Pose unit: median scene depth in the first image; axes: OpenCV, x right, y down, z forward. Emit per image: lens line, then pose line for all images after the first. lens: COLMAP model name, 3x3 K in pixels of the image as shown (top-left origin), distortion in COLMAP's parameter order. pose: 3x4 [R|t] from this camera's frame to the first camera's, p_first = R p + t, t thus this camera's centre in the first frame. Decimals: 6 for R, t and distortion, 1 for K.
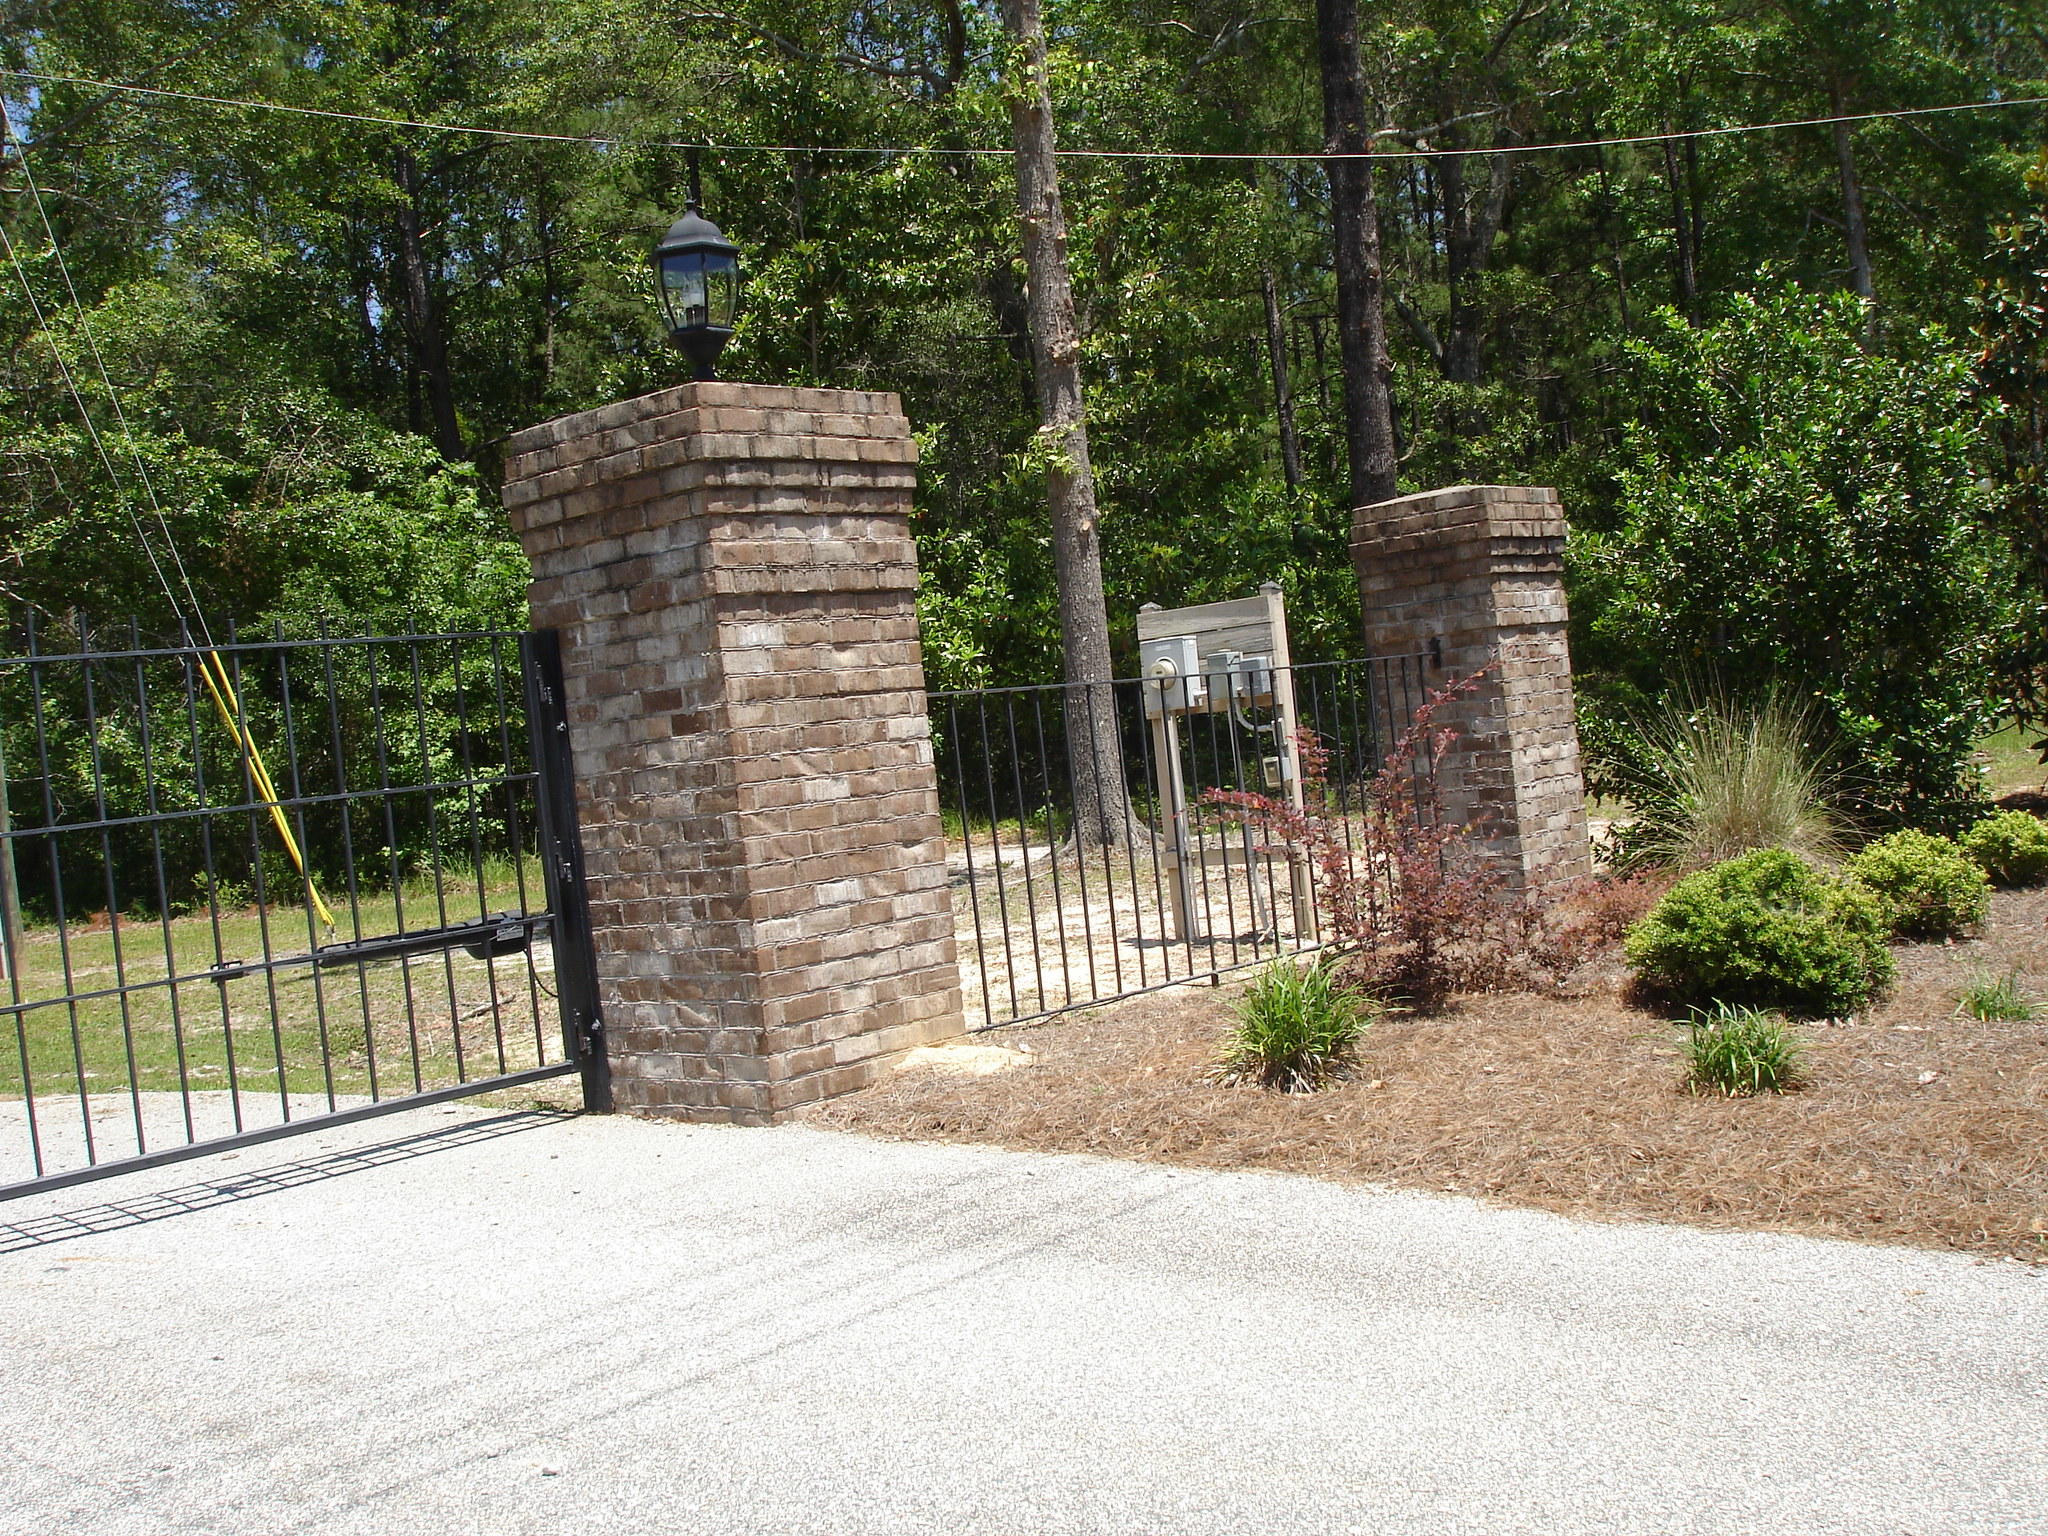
lens RADIAL K [[2275.5, 0, 1028.6], [0, 2275.5, 769.8], [0, 0, 1]] dist [-0.097524, 0.000000]
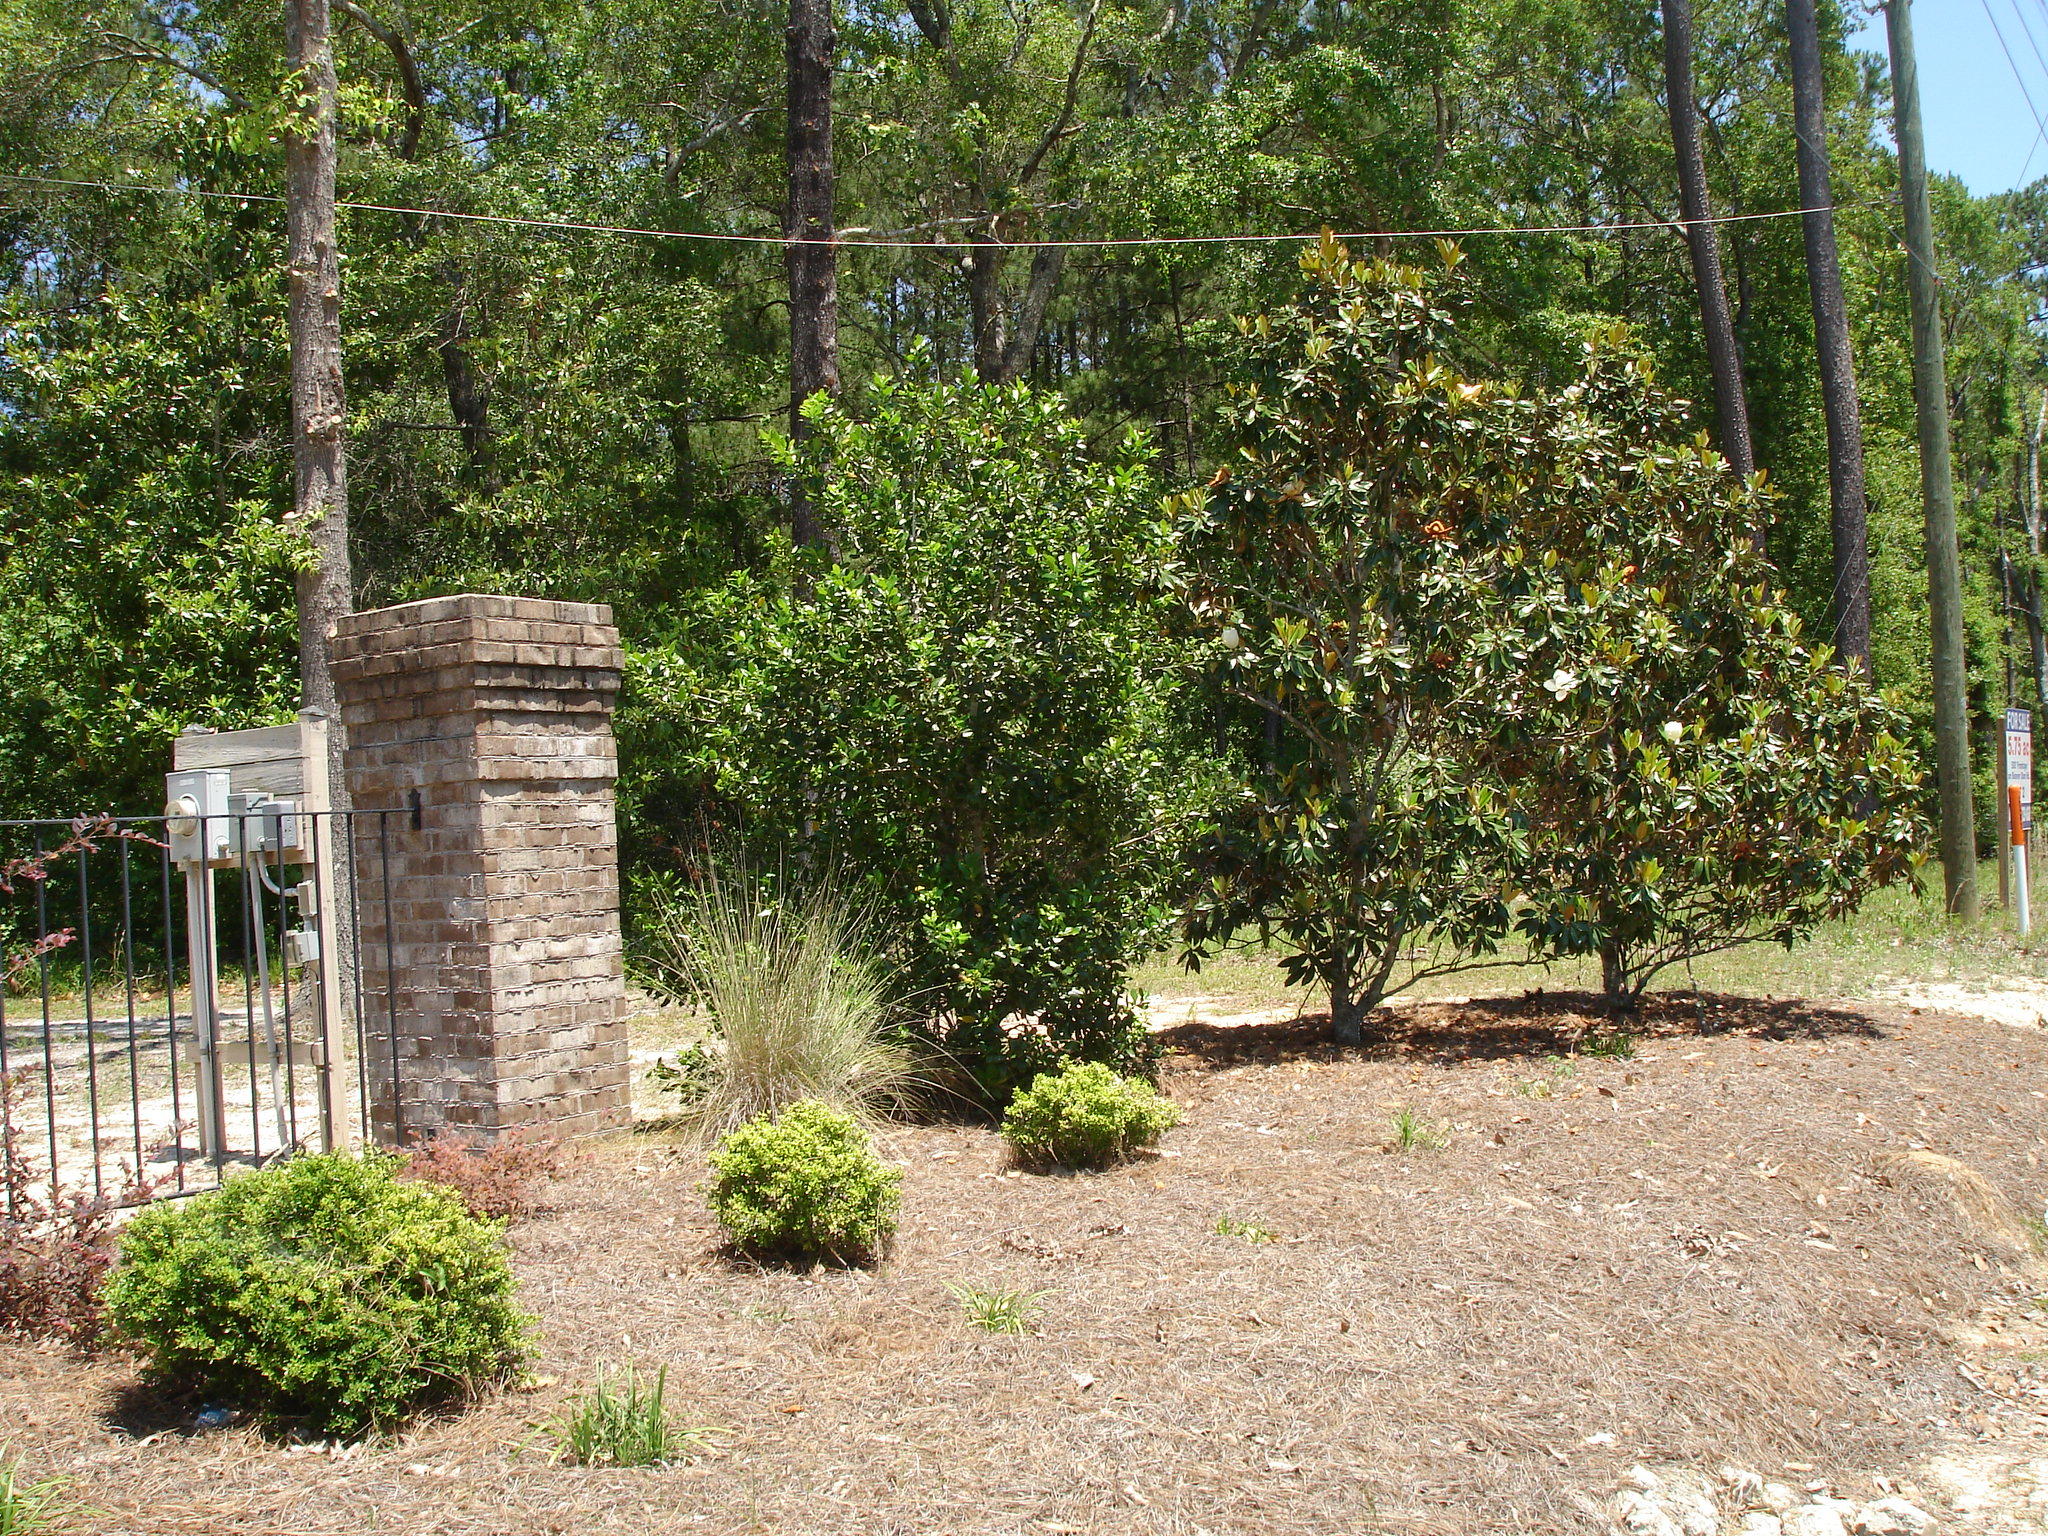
lens RADIAL K [[2275.5, 0, 1020.2], [0, 2275.5, 759.0], [0, 0, 1]] dist [-0.097524, 0.000000]
pose [[0.990968, 0.057852, 0.120980, 0.287132], [-0.050225, 0.996609, -0.065174, -0.029086], [-0.124341, 0.058509, 0.990513, 0.219520]]
